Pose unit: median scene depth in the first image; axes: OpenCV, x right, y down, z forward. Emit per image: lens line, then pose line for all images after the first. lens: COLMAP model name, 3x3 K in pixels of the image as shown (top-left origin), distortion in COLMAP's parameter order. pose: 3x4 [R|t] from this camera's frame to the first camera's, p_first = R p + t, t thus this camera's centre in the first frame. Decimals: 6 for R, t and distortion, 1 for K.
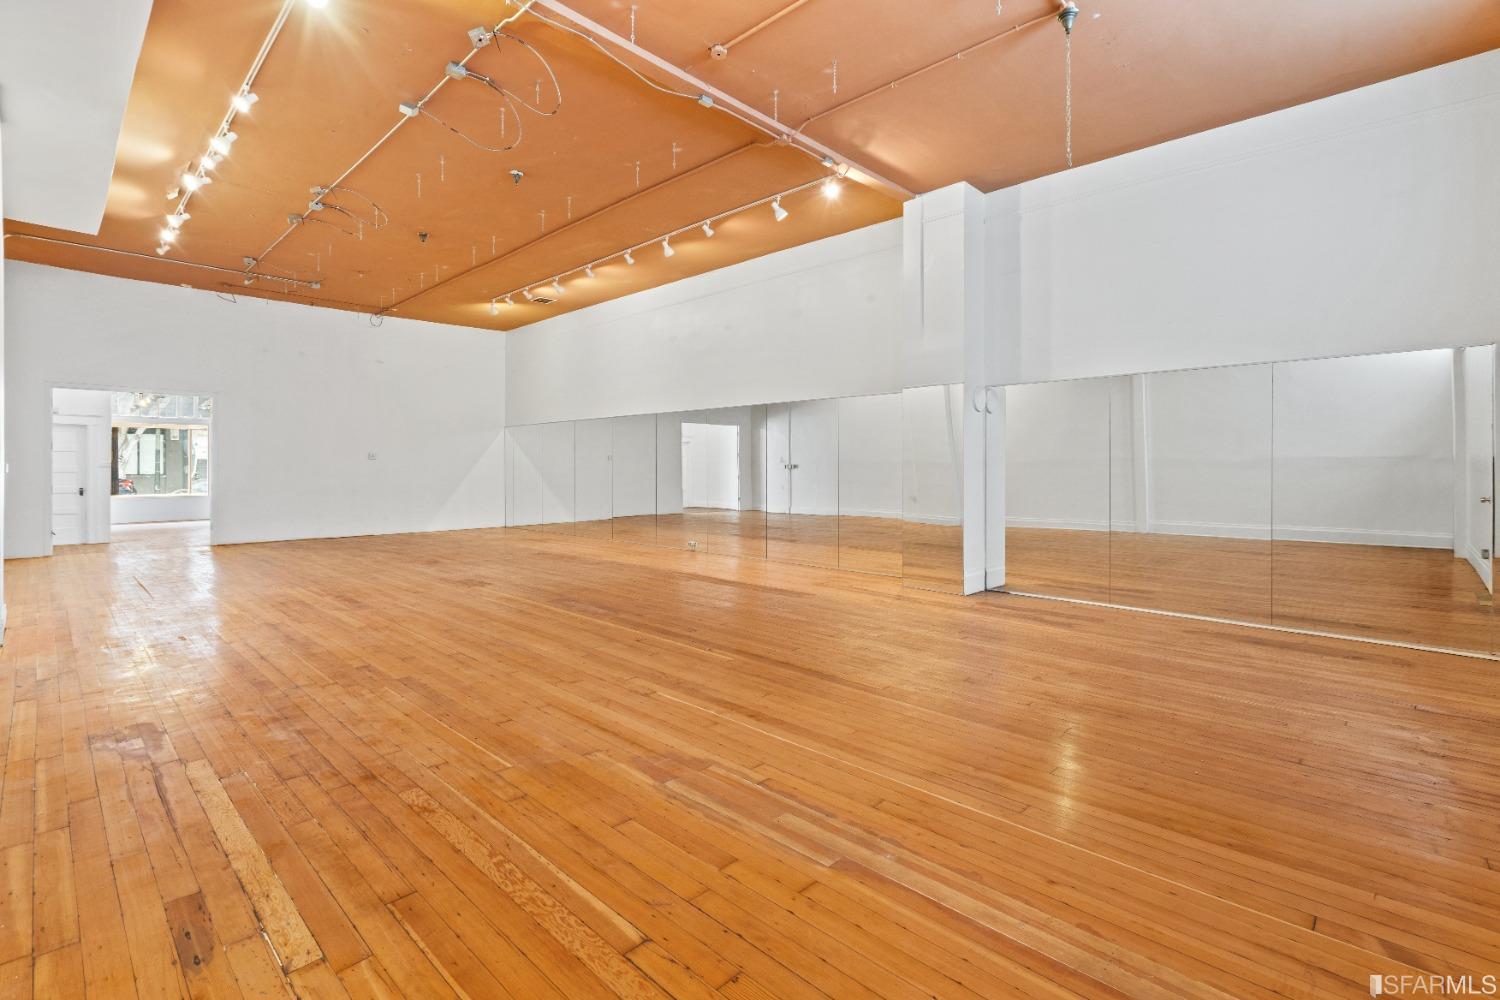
lens RADIAL K [[689.1, 0, 749.5], [0, 689.1, 483.4], [0, 0, 1]] dist [-0.000932, 0.000032]
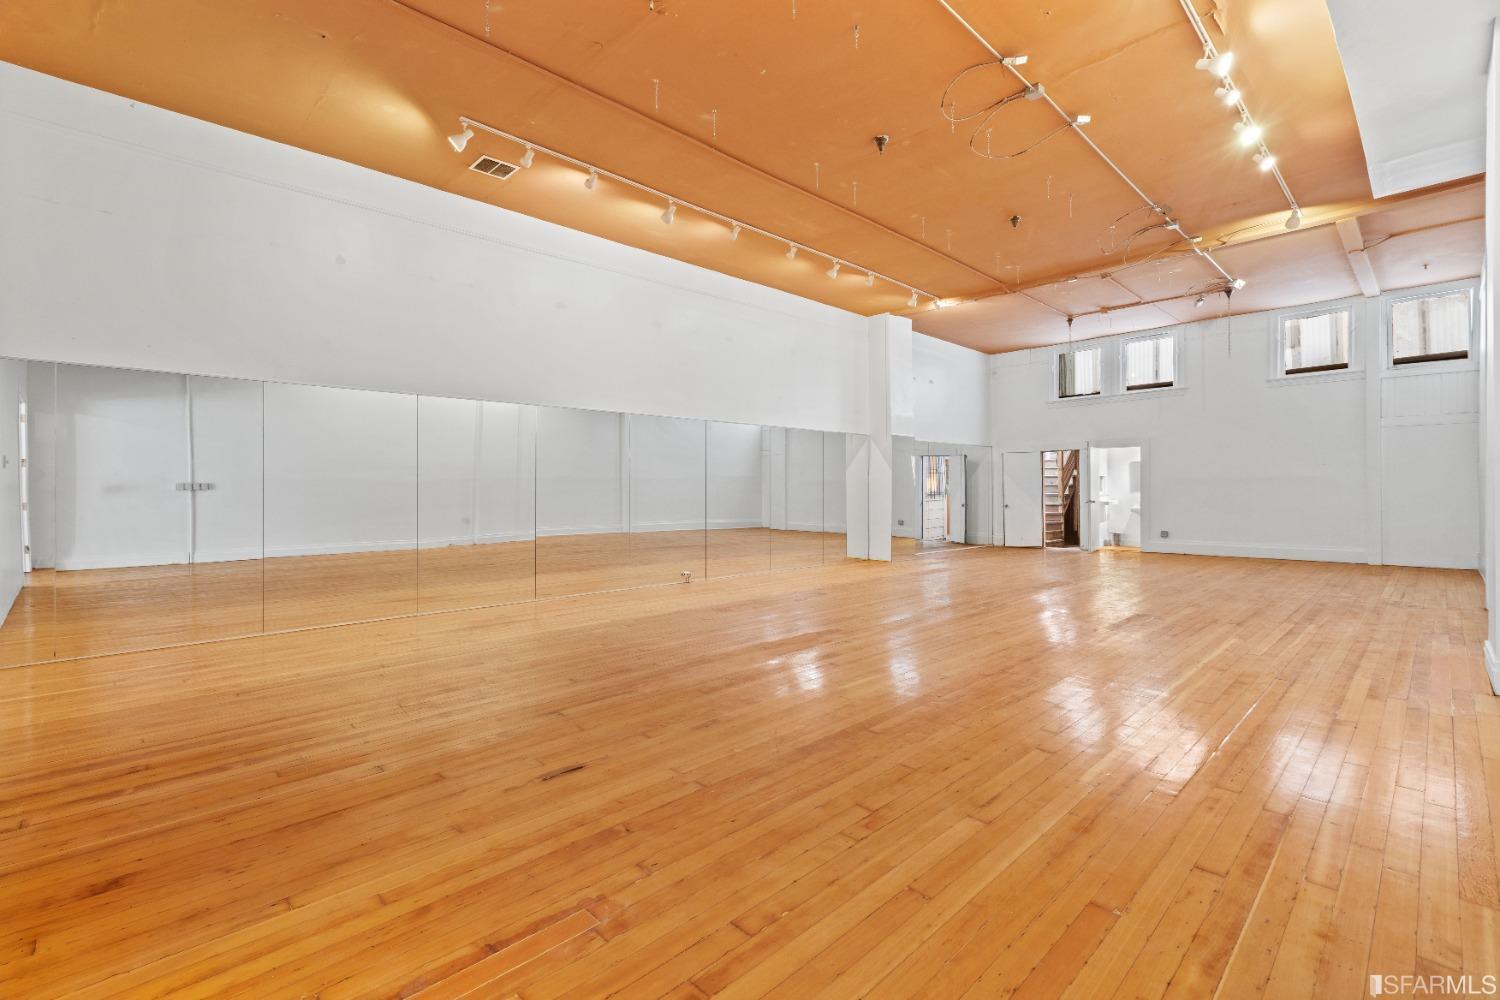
lens RADIAL K [[684.5, 0, 764.0], [0, 684.5, 502.0], [0, 0, 1]] dist [-0.000174, -0.000158]
pose [[0.016386, -0.016966, 0.999722, -0.855907], [0.023107, 0.999595, 0.016585, -0.016032], [-0.999599, 0.022829, 0.016771, 0.827382]]
